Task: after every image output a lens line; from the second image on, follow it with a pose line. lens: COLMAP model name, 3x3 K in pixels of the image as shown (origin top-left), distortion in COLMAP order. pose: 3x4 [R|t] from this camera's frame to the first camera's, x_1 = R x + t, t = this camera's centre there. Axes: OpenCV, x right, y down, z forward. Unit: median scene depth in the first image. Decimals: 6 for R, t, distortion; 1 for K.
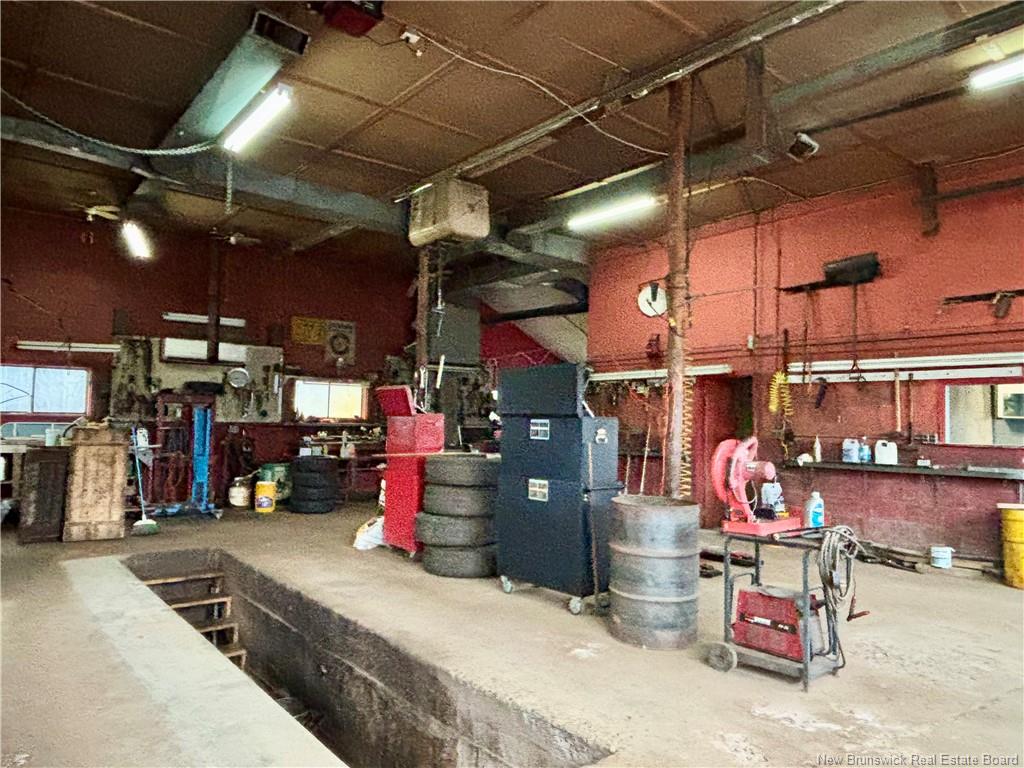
lens RADIAL K [[679.5, 0, 512.4], [0, 679.5, 382.6], [0, 0, 1]] dist [0.039434, -0.004329]
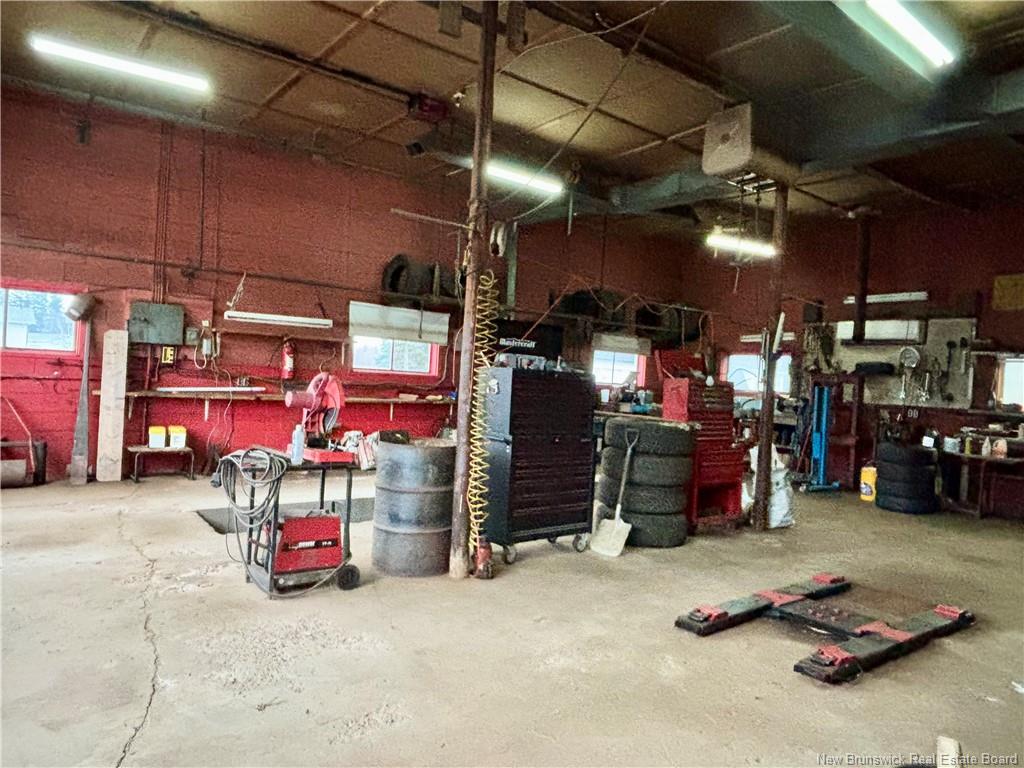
lens RADIAL K [[679.5, 0, 515.9], [0, 679.5, 385.7], [0, 0, 1]] dist [0.039434, -0.004329]
pose [[-0.045312, -0.009055, -0.998932, 0.543417], [-0.005300, 0.999947, -0.008823, 0.042656], [0.998959, 0.004894, -0.045357, 0.521046]]
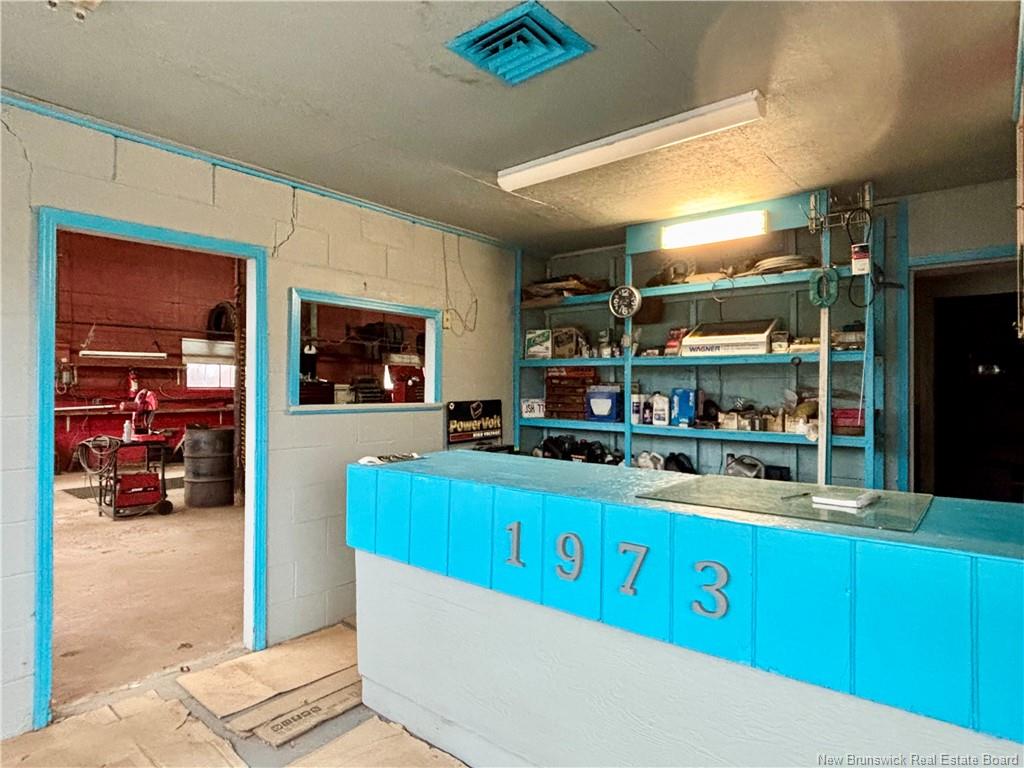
lens RADIAL K [[586.9, 0, 507.7], [0, 586.9, 381.9], [0, 0, 1]] dist [0.000056, -0.000984]
pose [[0.172315, -0.031737, -0.984531, 0.784001], [0.053274, 0.998318, -0.022858, 0.056985], [0.983600, -0.048511, 0.173716, 0.643806]]
